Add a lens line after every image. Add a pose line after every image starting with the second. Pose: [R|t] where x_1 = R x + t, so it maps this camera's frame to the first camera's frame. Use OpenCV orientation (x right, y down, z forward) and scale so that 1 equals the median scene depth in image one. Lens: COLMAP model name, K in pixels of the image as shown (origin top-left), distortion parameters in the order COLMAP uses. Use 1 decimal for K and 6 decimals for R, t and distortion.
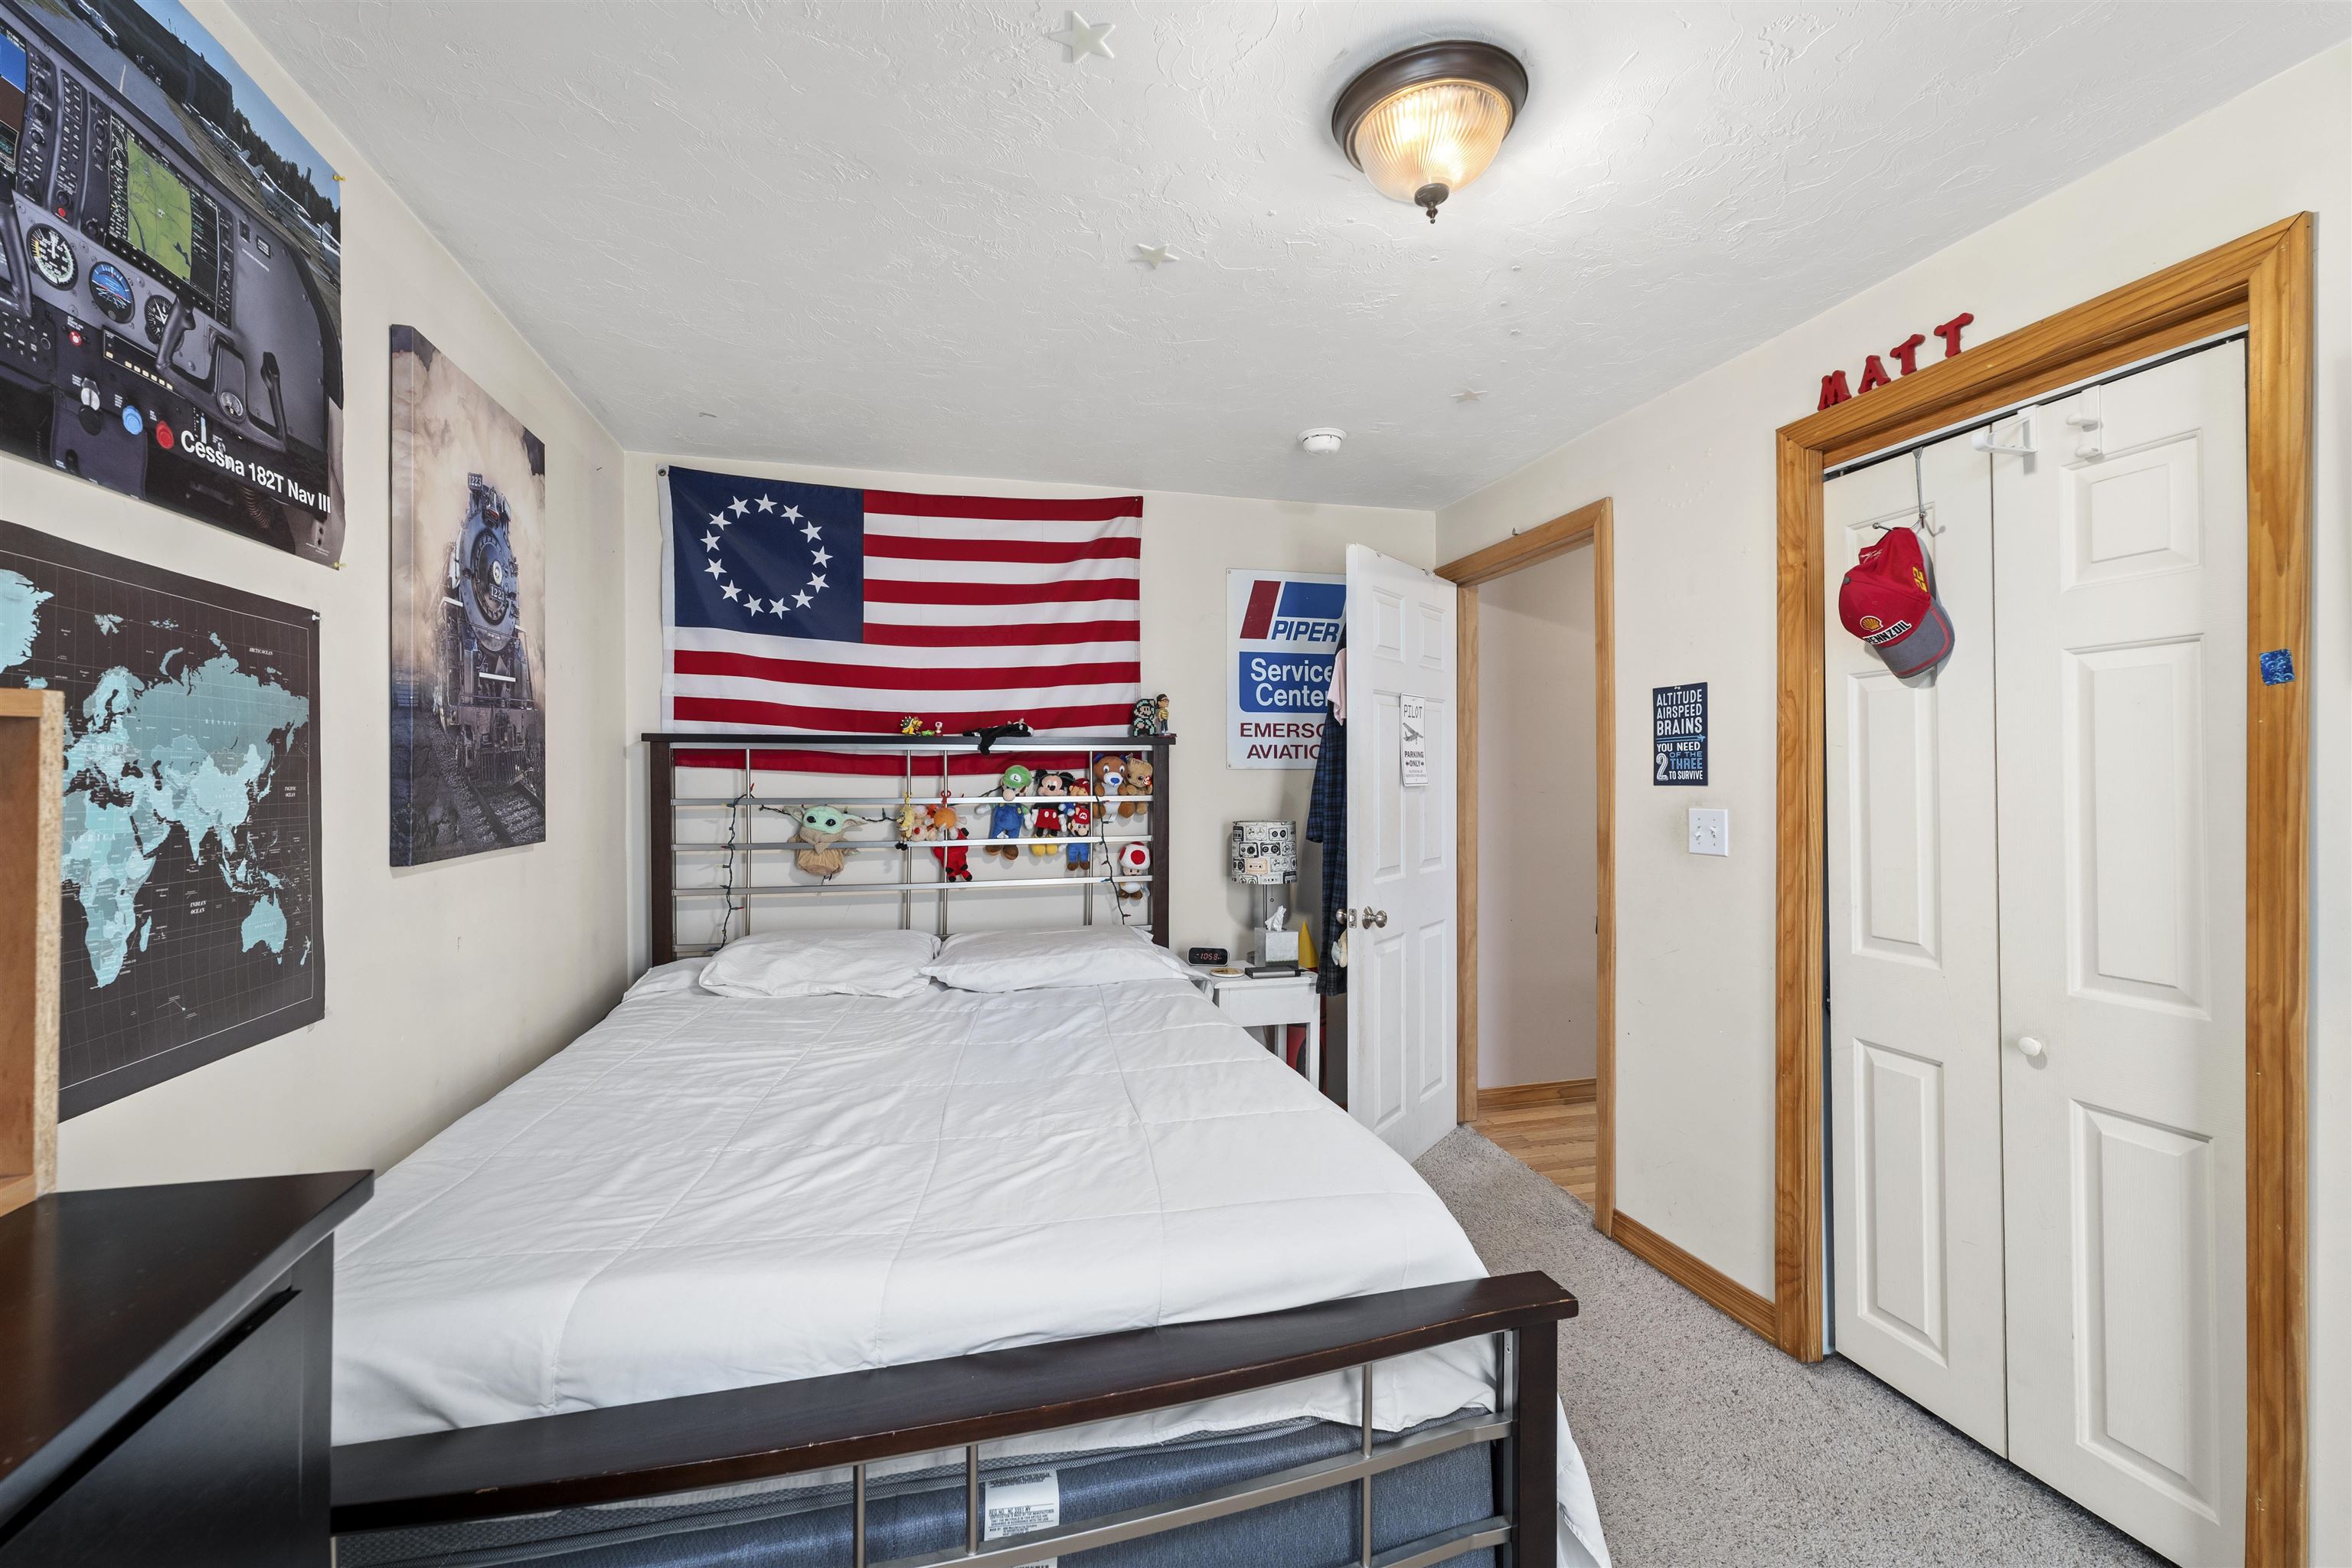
lens RADIAL K [[965.0, 0, 1159.8], [0, 965.0, 775.7], [0, 0, 1]] dist [0.000553, 0.000303]
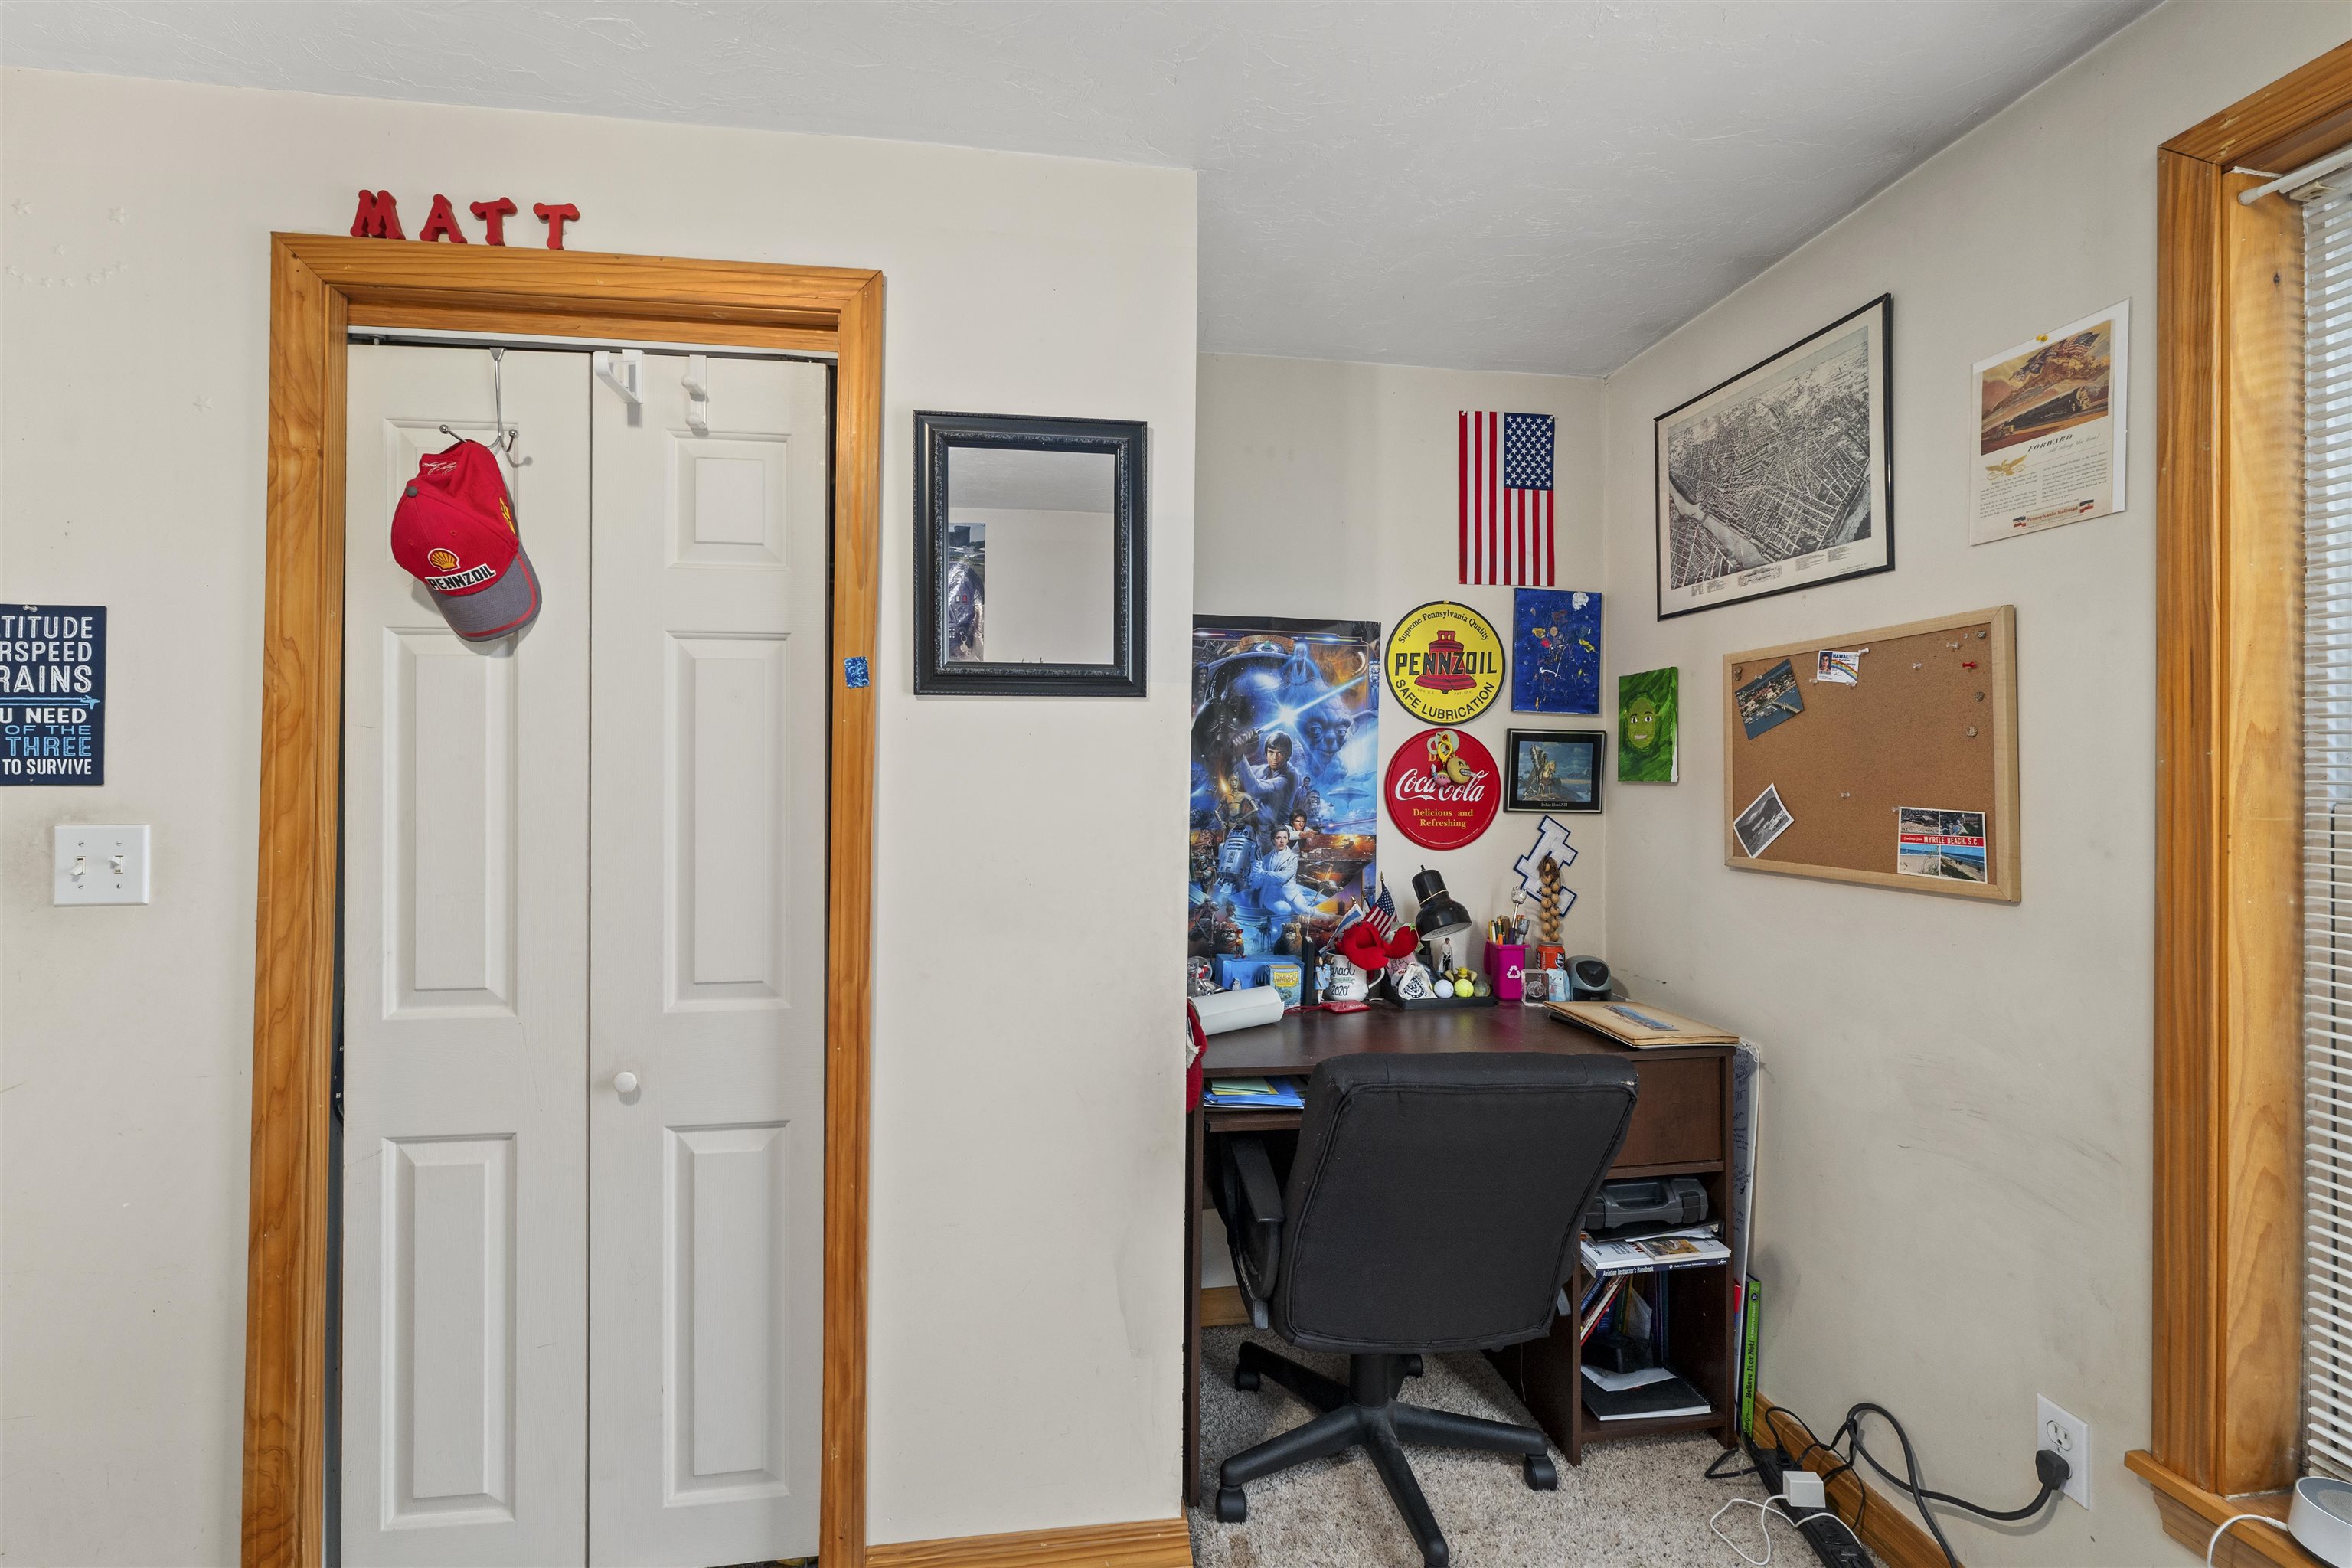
lens RADIAL K [[965.0, 0, 1133.3], [0, 965.0, 757.5], [0, 0, 1]] dist [0.000553, 0.000303]
pose [[0.108021, 0.015374, 0.994030, 0.087043], [-0.003976, 0.999879, -0.015033, -0.000322], [-0.994141, -0.002328, 0.108069, 0.478002]]
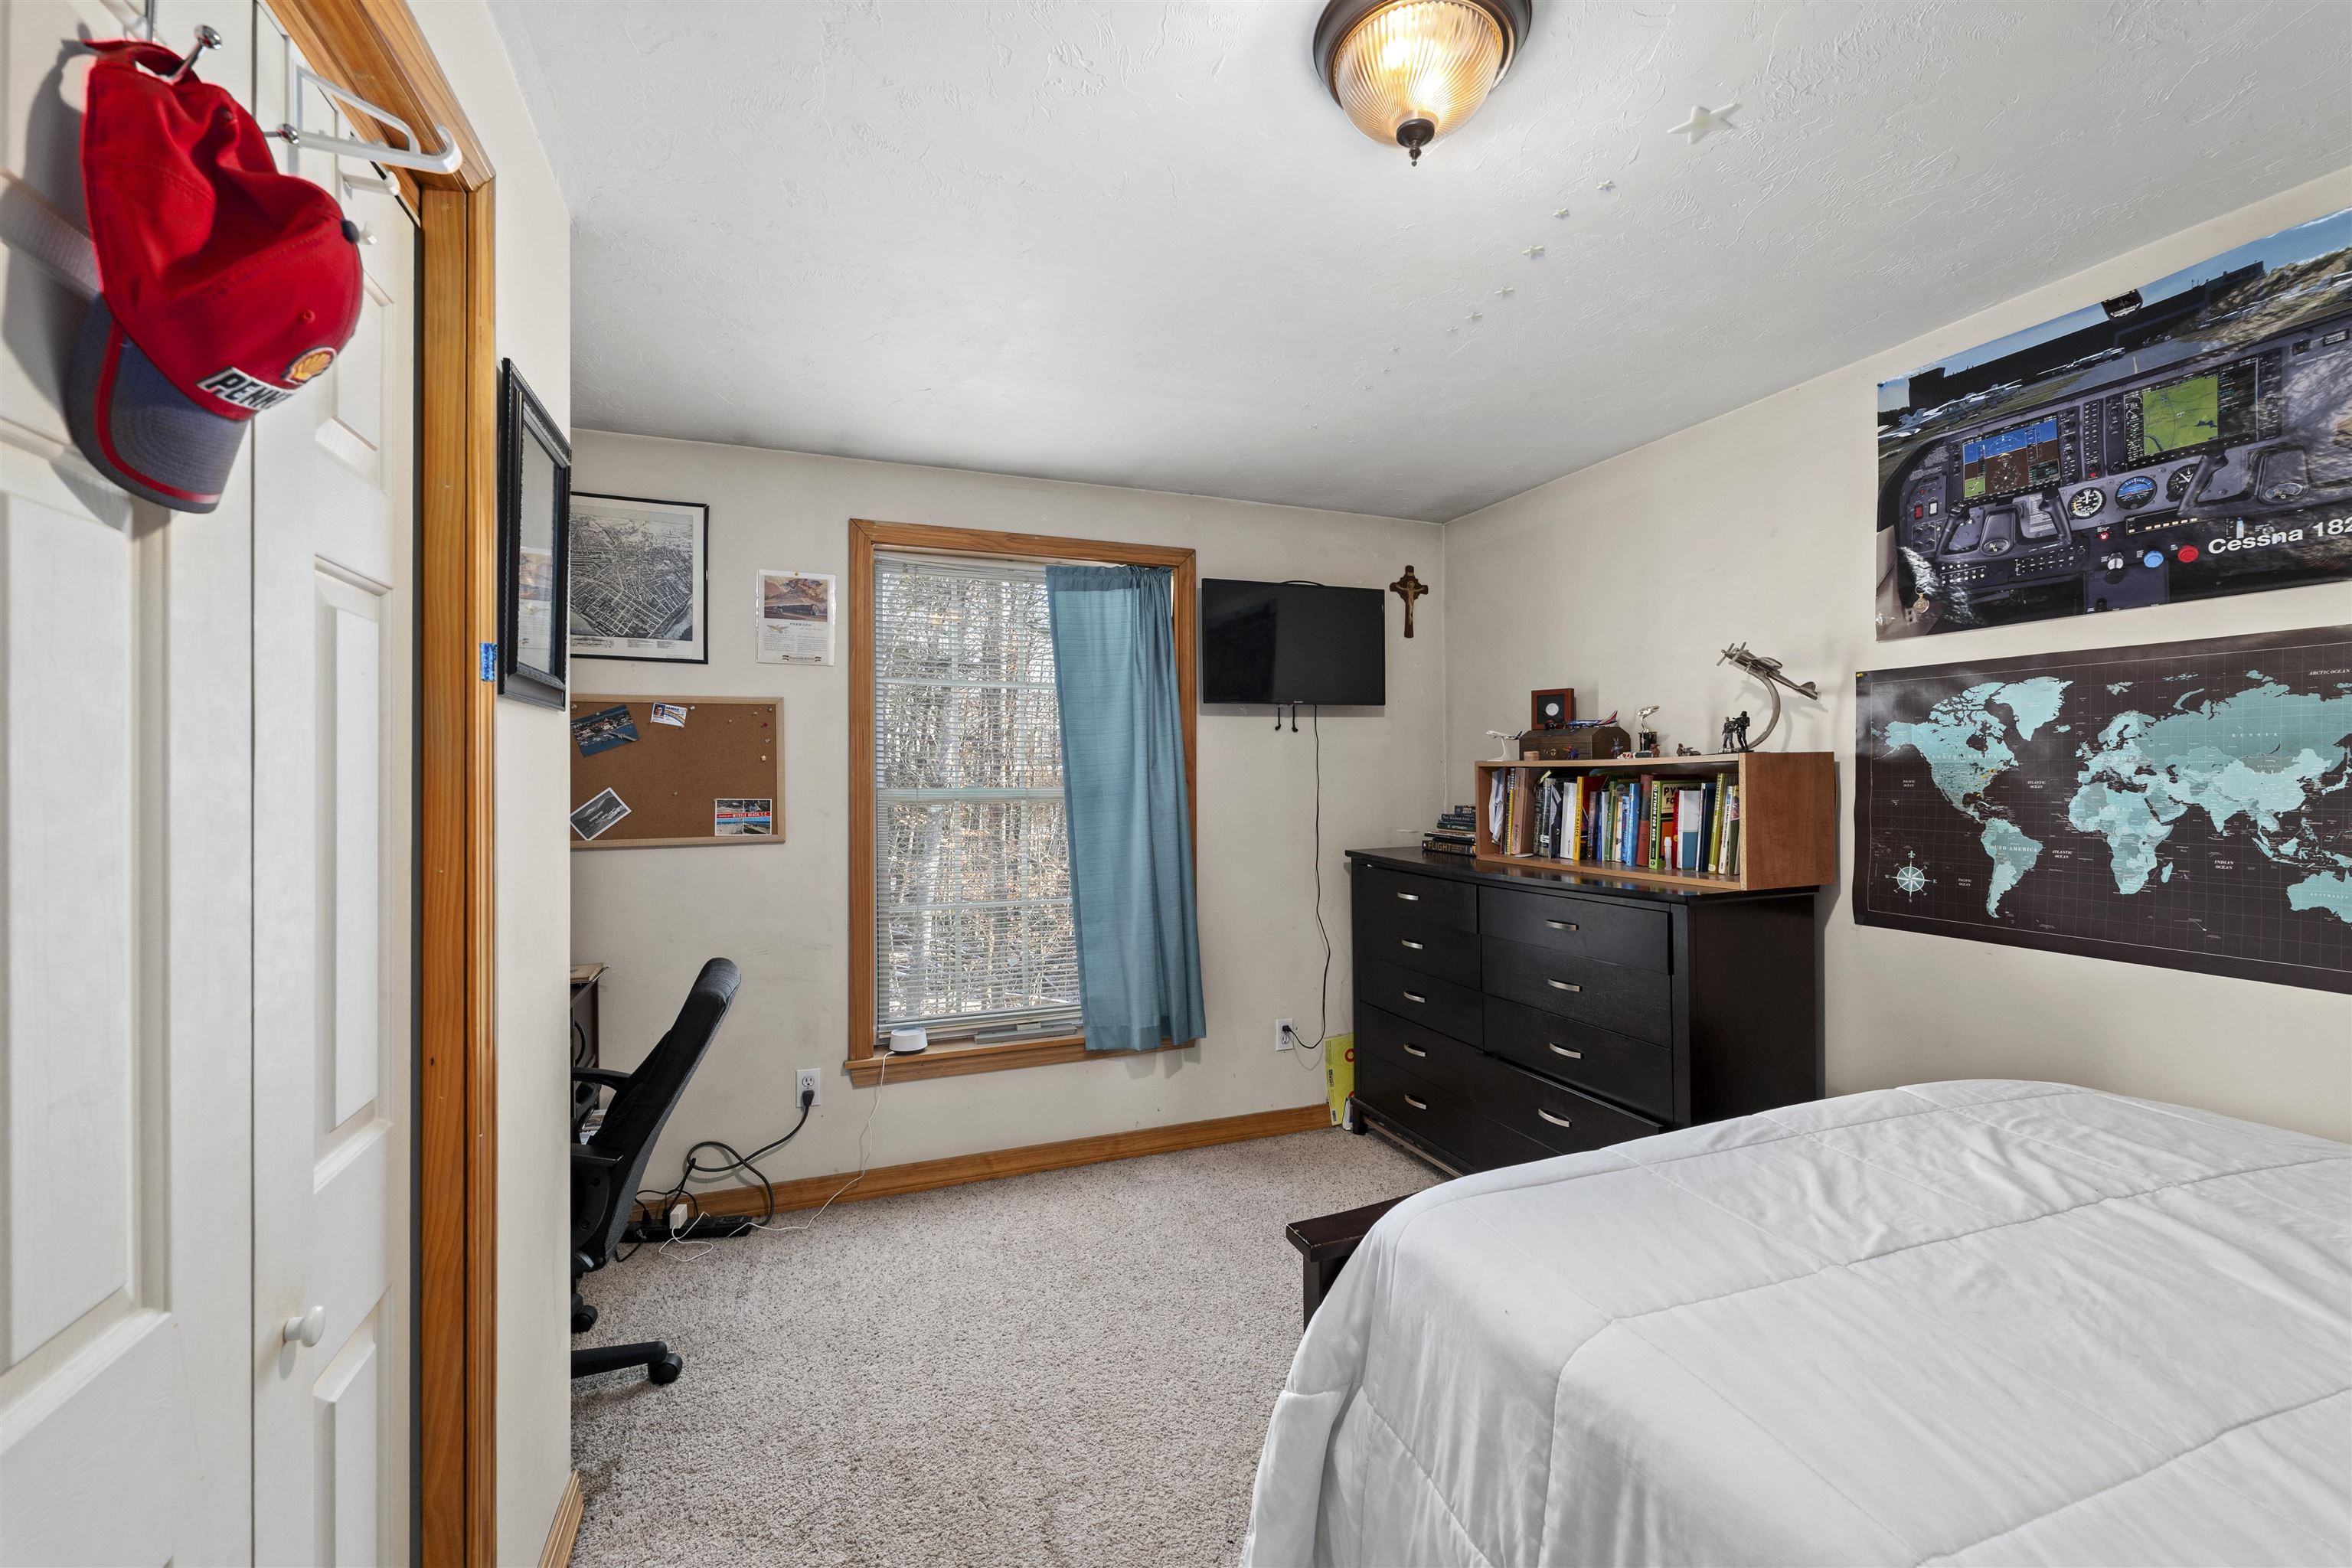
lens RADIAL K [[965.0, 0, 1173.7], [0, 965.0, 785.7], [0, 0, 1]] dist [0.000553, 0.000303]
pose [[-0.992100, 0.006231, -0.125298, 0.580110], [0.005201, 0.999950, 0.008546, -0.002176], [0.125345, 0.007827, -0.992082, 1.741550]]
